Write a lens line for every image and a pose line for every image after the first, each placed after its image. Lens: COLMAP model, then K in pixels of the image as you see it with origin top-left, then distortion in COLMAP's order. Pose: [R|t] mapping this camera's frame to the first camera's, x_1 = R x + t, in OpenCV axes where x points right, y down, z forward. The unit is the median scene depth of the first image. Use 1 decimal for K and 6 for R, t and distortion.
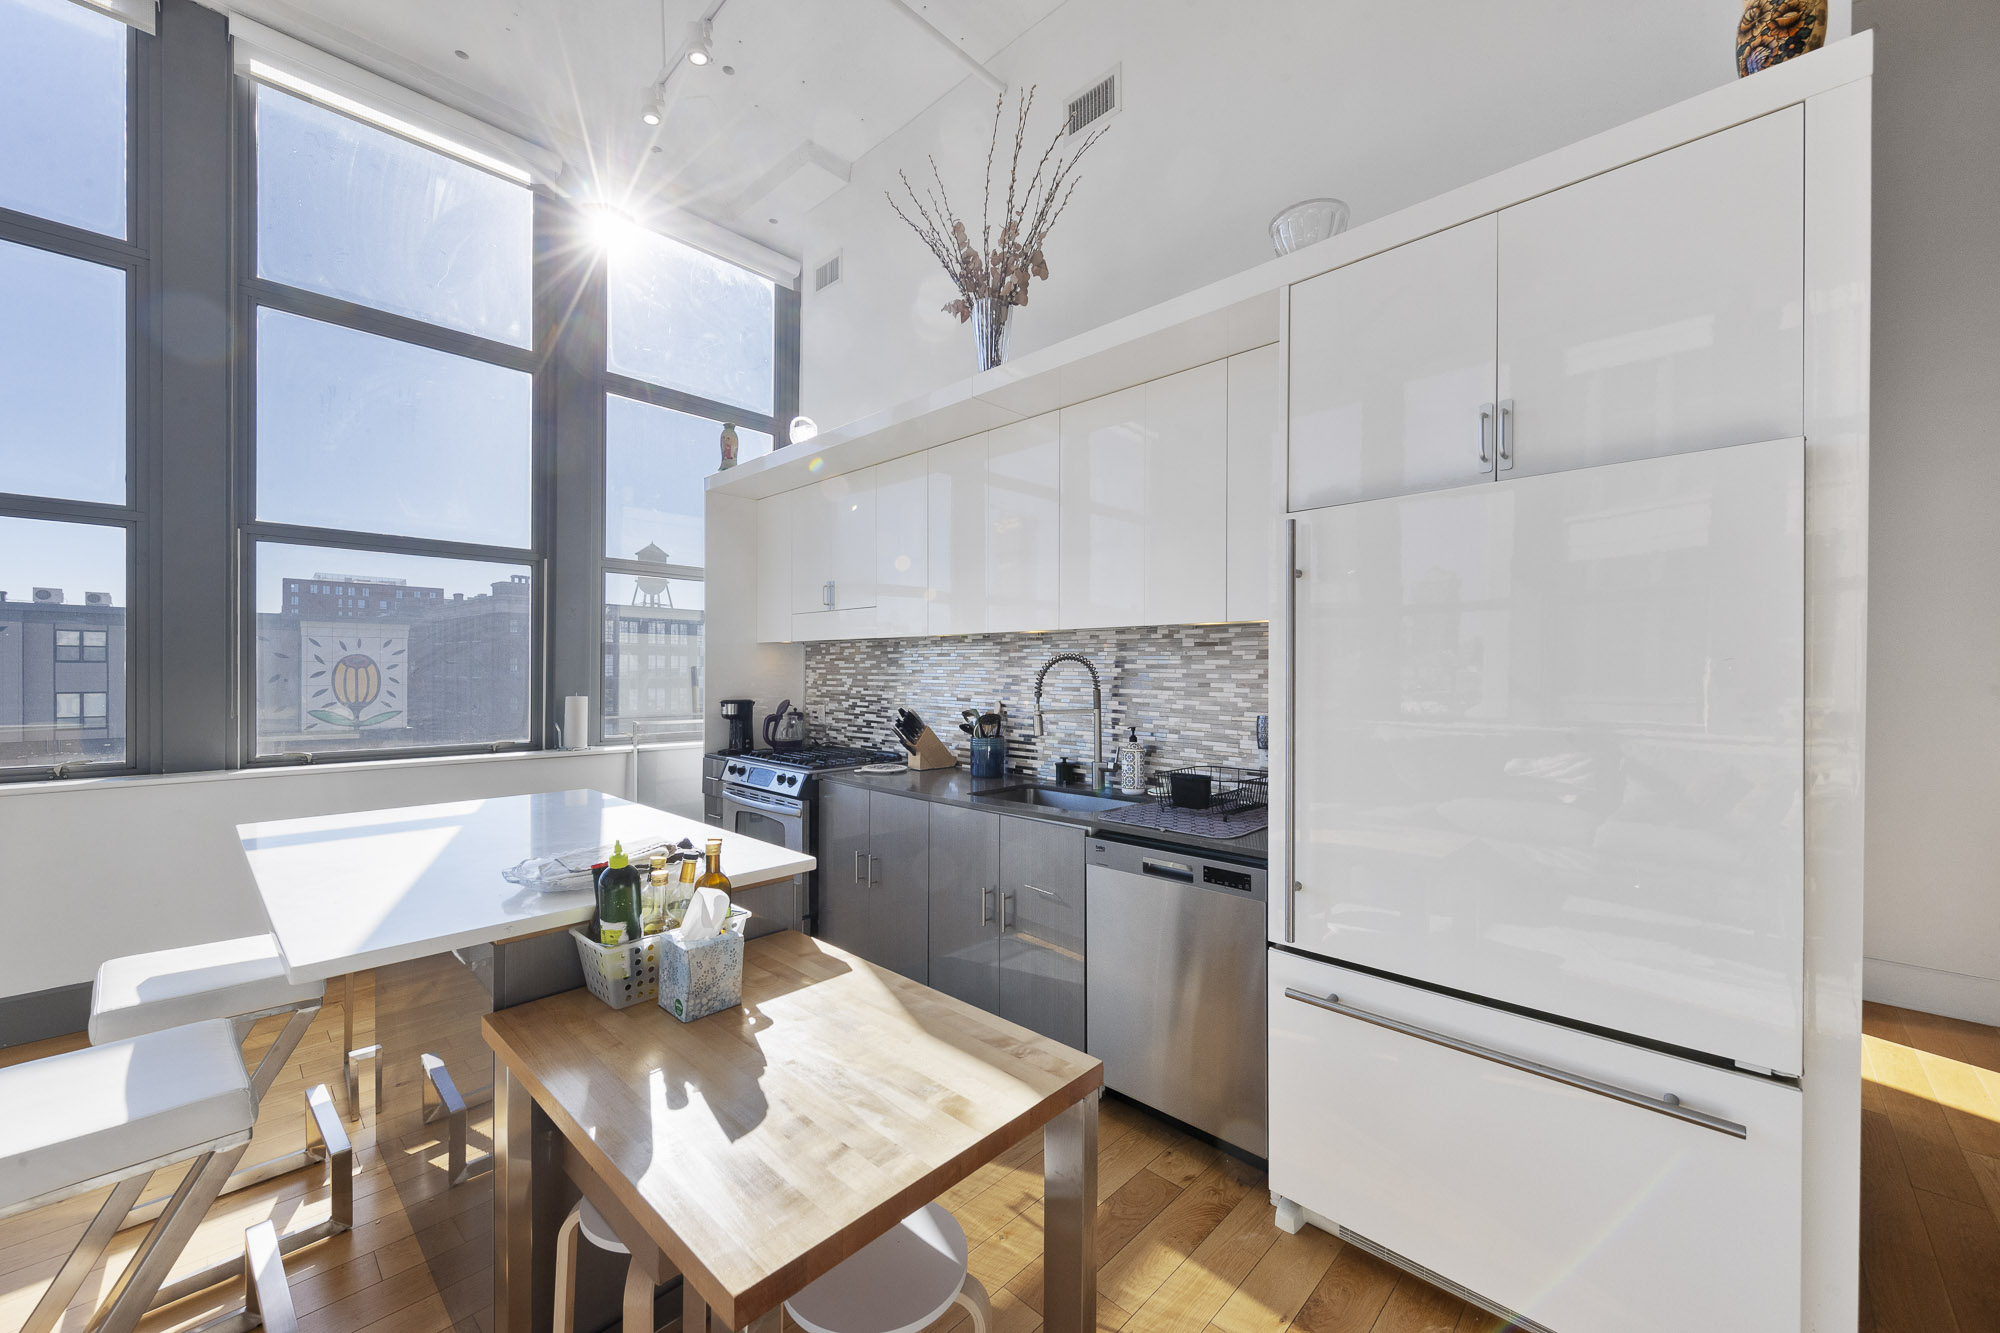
lens RADIAL K [[769.1, 0, 1002.7], [0, 769.1, 675.3], [0, 0, 1]] dist [-0.001868, -0.000657]
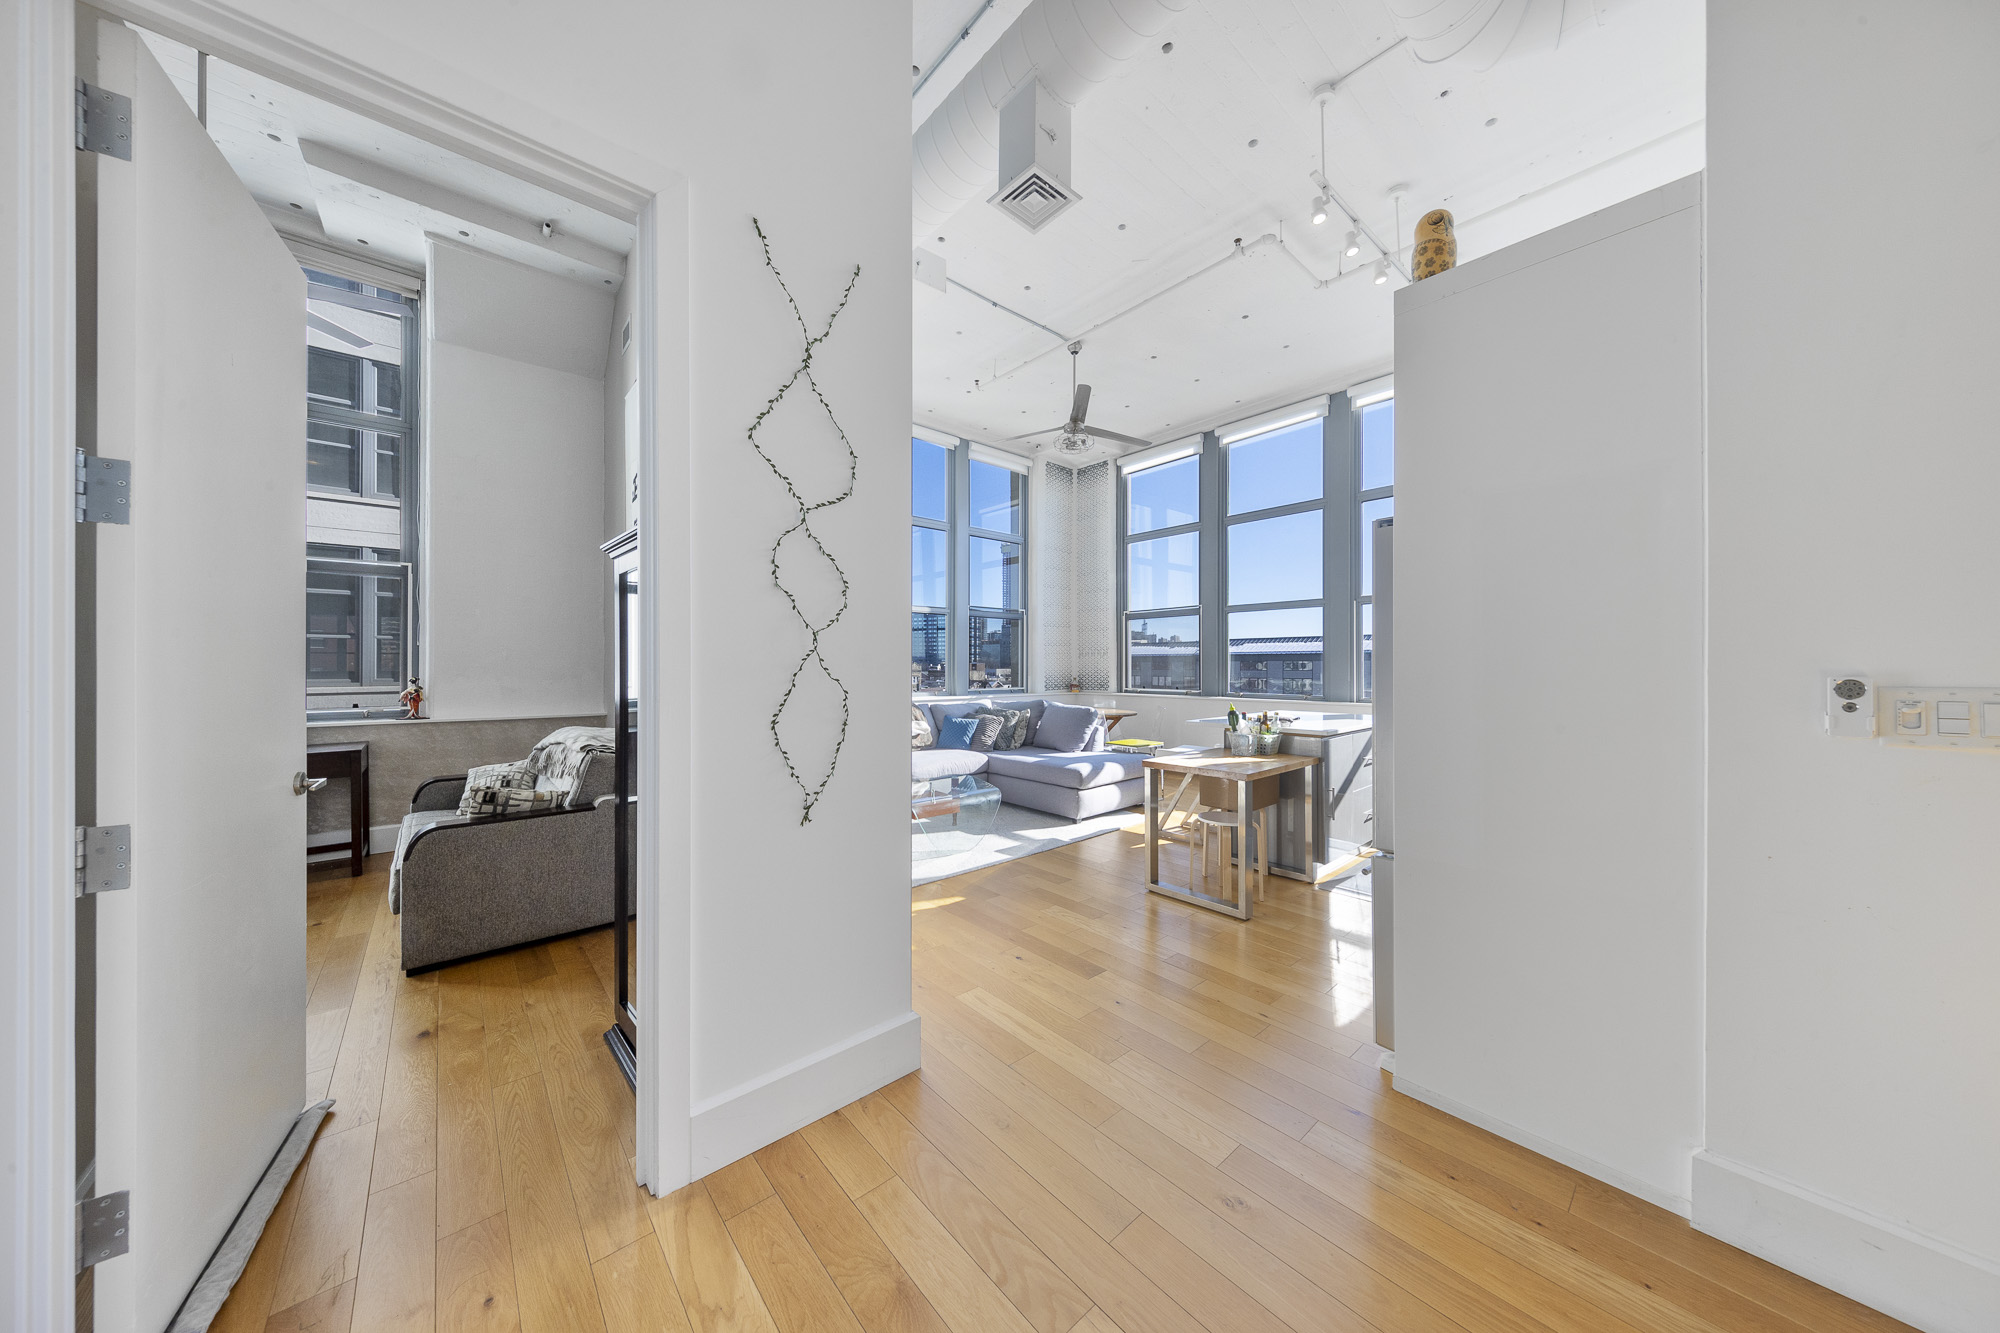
lens RADIAL K [[637.4, 0, 990.0], [0, 637.4, 662.7], [0, 0, 1]] dist [0.002139, -0.000596]
pose [[-0.095180, -0.011931, -0.995389, 0.862211], [-0.007904, 0.999906, -0.011229, 0.023986], [0.995429, 0.006798, -0.095266, 0.056720]]
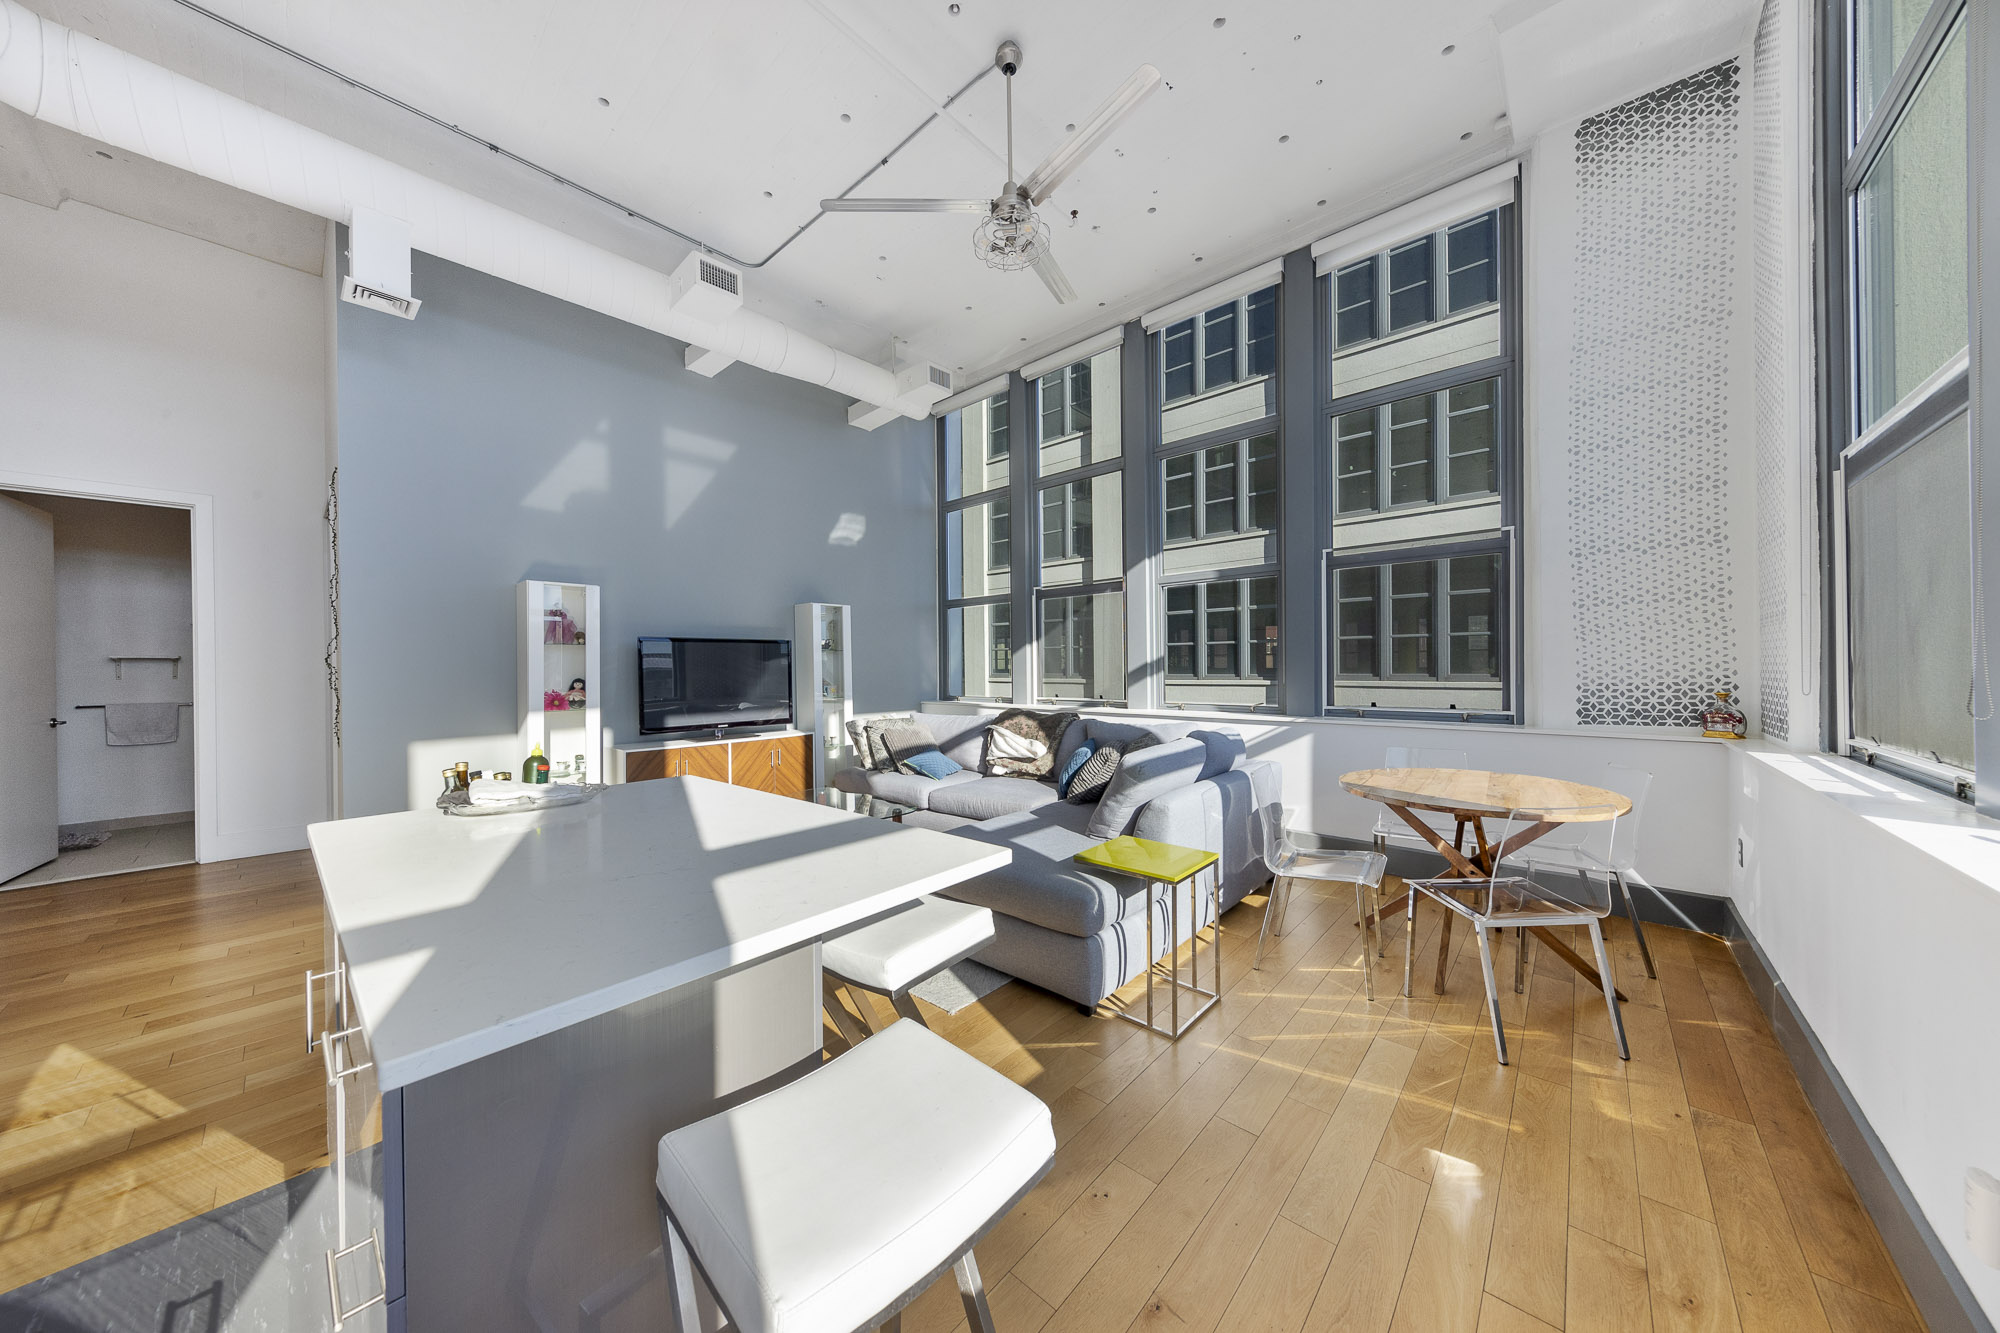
lens RADIAL K [[637.4, 0, 997.1], [0, 637.4, 675.2], [0, 0, 1]] dist [0.002139, -0.000596]
pose [[-0.999790, 0.002214, -0.020354, -0.547103], [0.001778, 0.999770, 0.021388, 0.010567], [0.020396, 0.021347, -0.999564, 0.877417]]
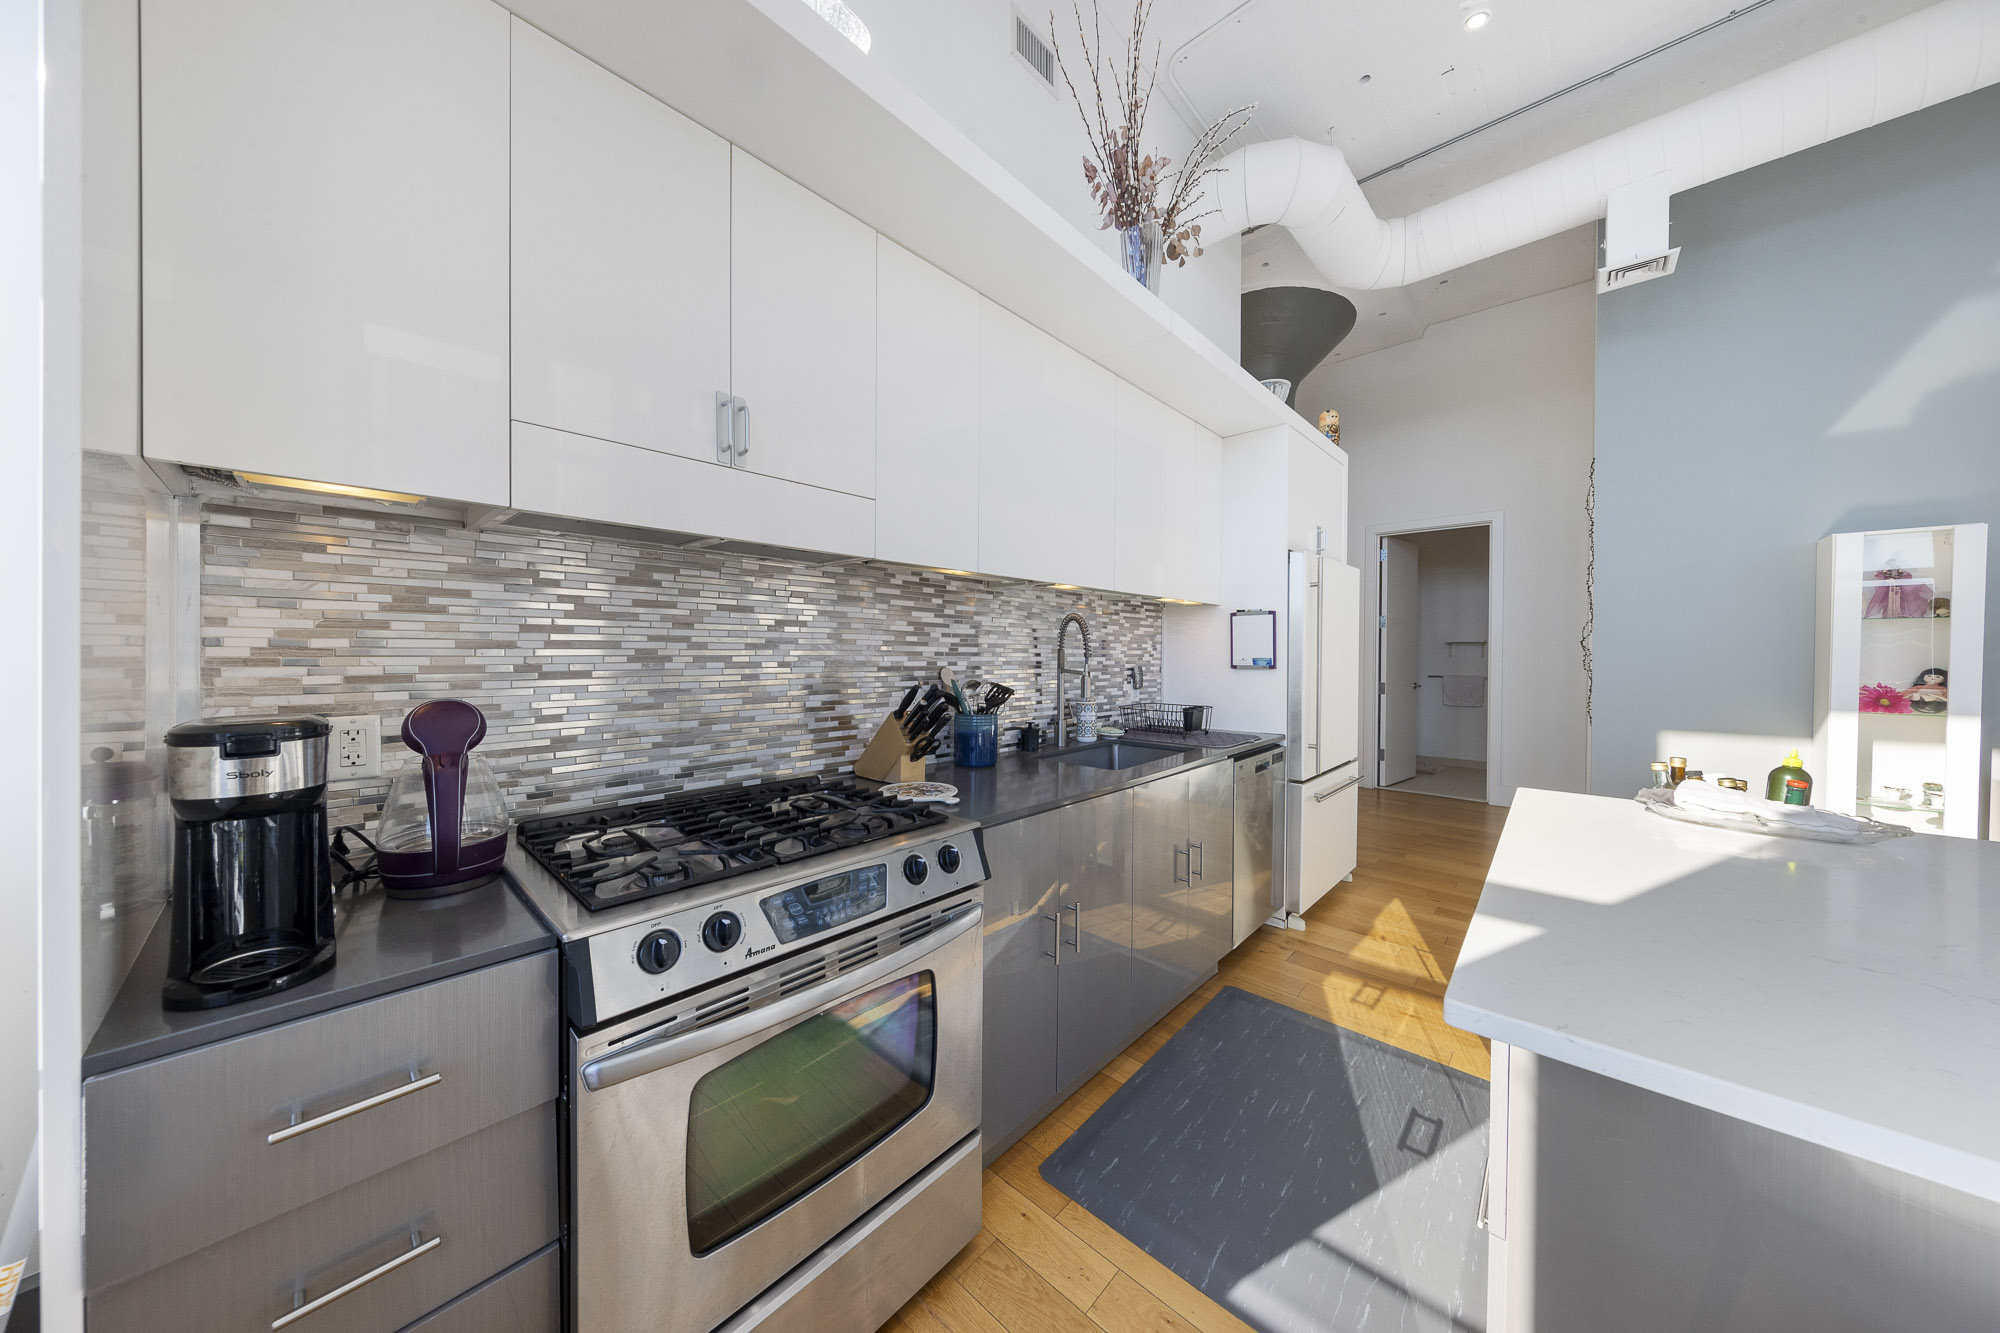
lens RADIAL K [[637.4, 0, 991.0], [0, 637.4, 663.3], [0, 0, 1]] dist [0.002139, -0.000596]
pose [[-0.007351, -0.025254, 0.999654, -0.570631], [0.002360, 0.999678, 0.025272, 0.011406], [-0.999970, 0.002545, -0.007289, 0.850486]]
